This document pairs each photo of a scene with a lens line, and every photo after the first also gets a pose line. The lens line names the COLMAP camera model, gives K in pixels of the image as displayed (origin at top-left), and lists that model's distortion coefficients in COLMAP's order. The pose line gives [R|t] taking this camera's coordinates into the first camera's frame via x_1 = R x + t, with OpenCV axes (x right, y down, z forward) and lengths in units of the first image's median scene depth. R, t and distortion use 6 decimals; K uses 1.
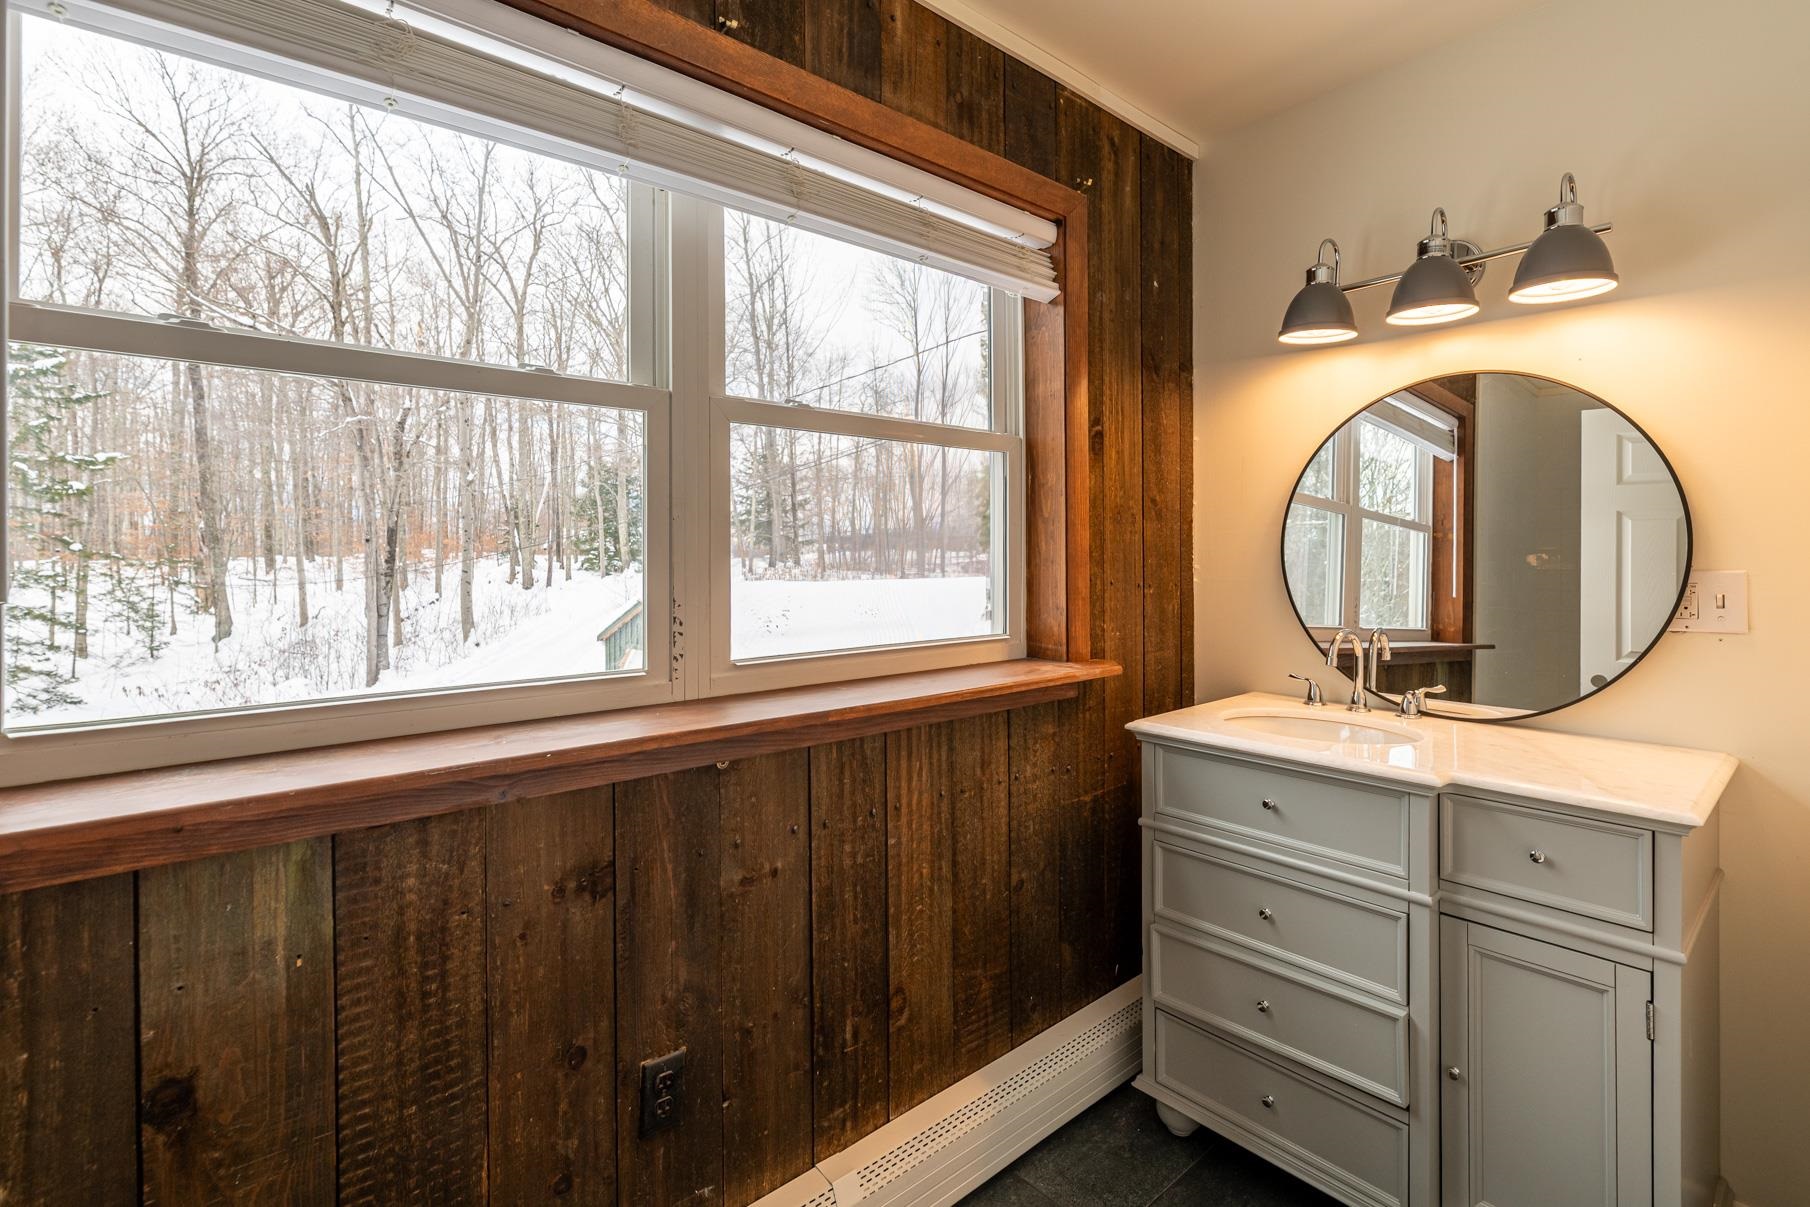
lens RADIAL K [[856.1, 0, 900.9], [0, 856.1, 558.4], [0, 0, 1]] dist [-0.002749, -0.001405]
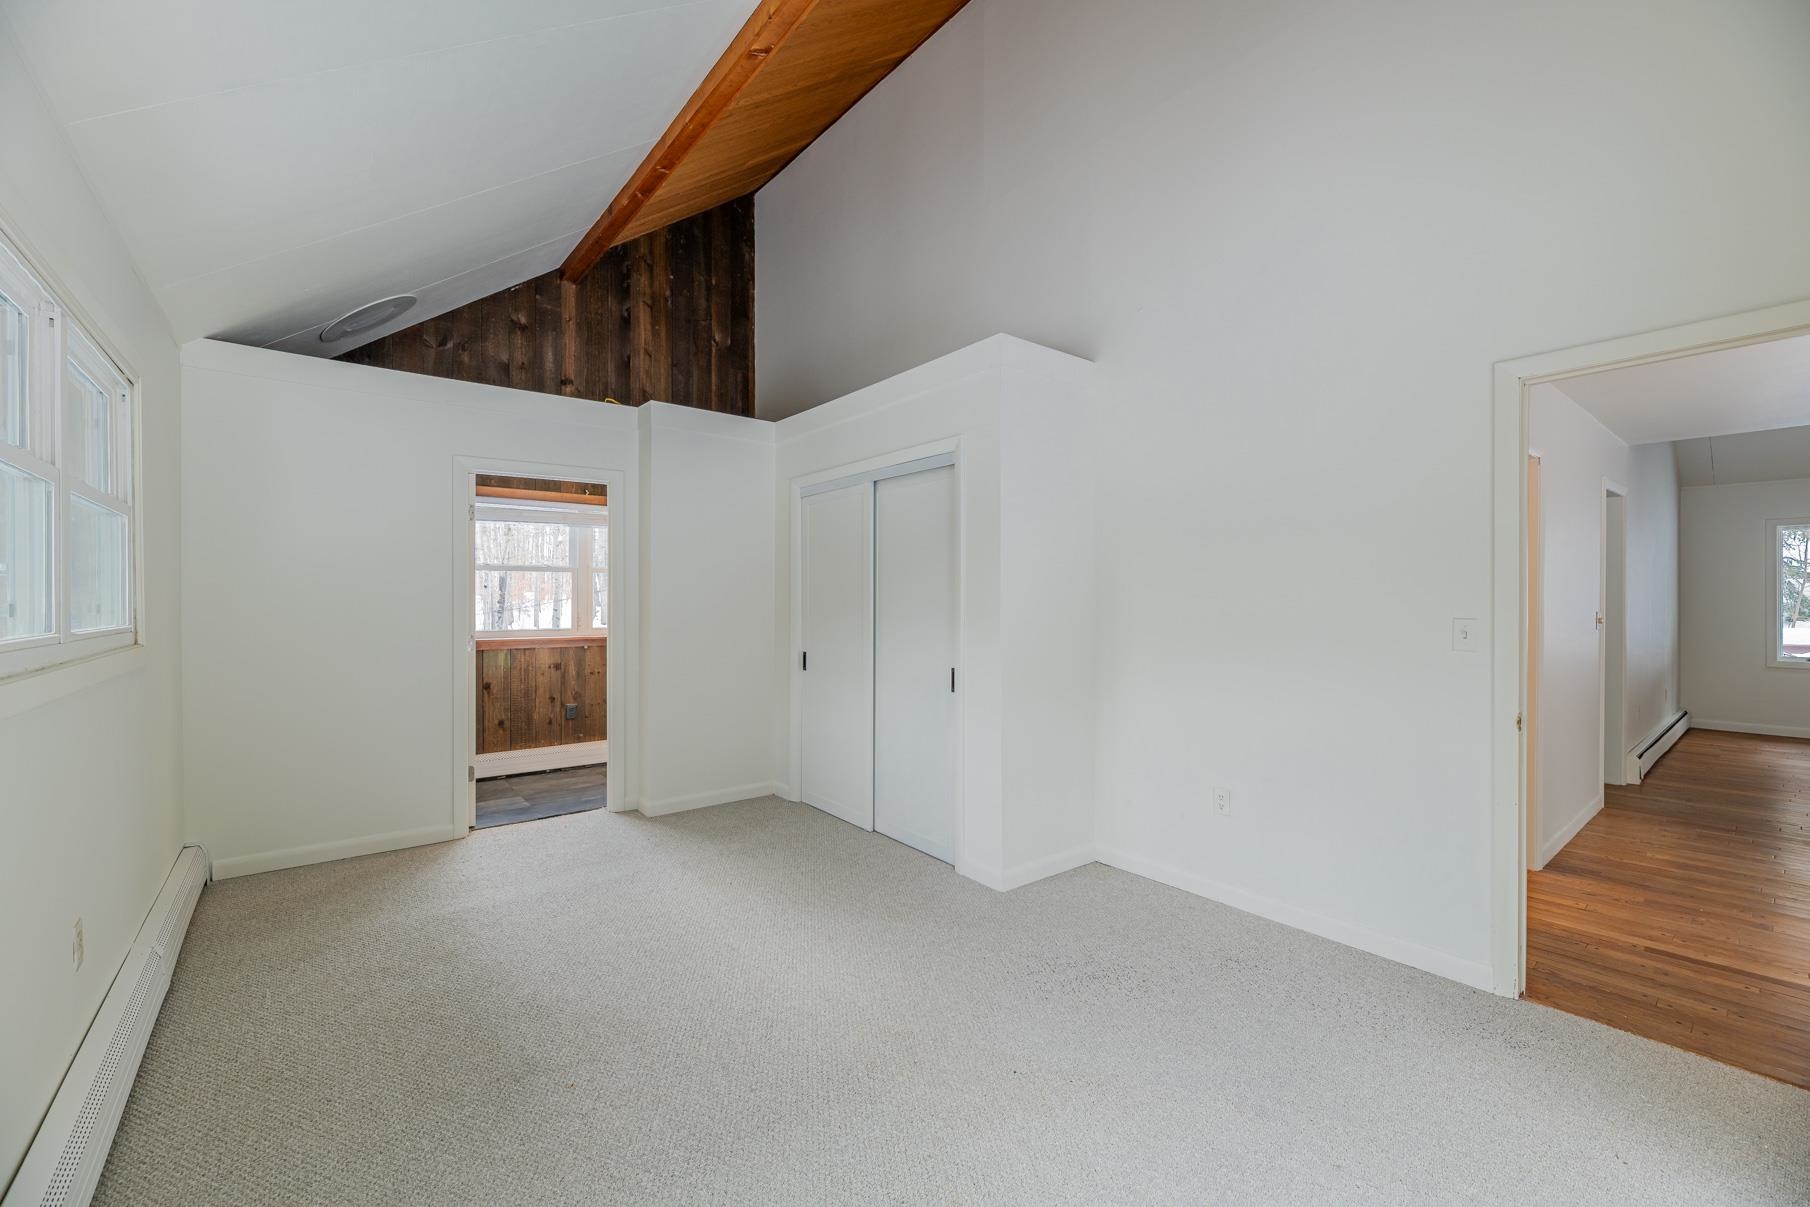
lens RADIAL K [[749.0, 0, 904.2], [0, 749.0, 600.1], [0, 0, 1]] dist [-0.006986, -0.000069]
pose [[0.999182, 0.005469, -0.040077, 1.928407], [-0.005537, 0.999983, -0.001586, -0.028958], [0.040067, 0.001807, 0.999195, -3.453921]]
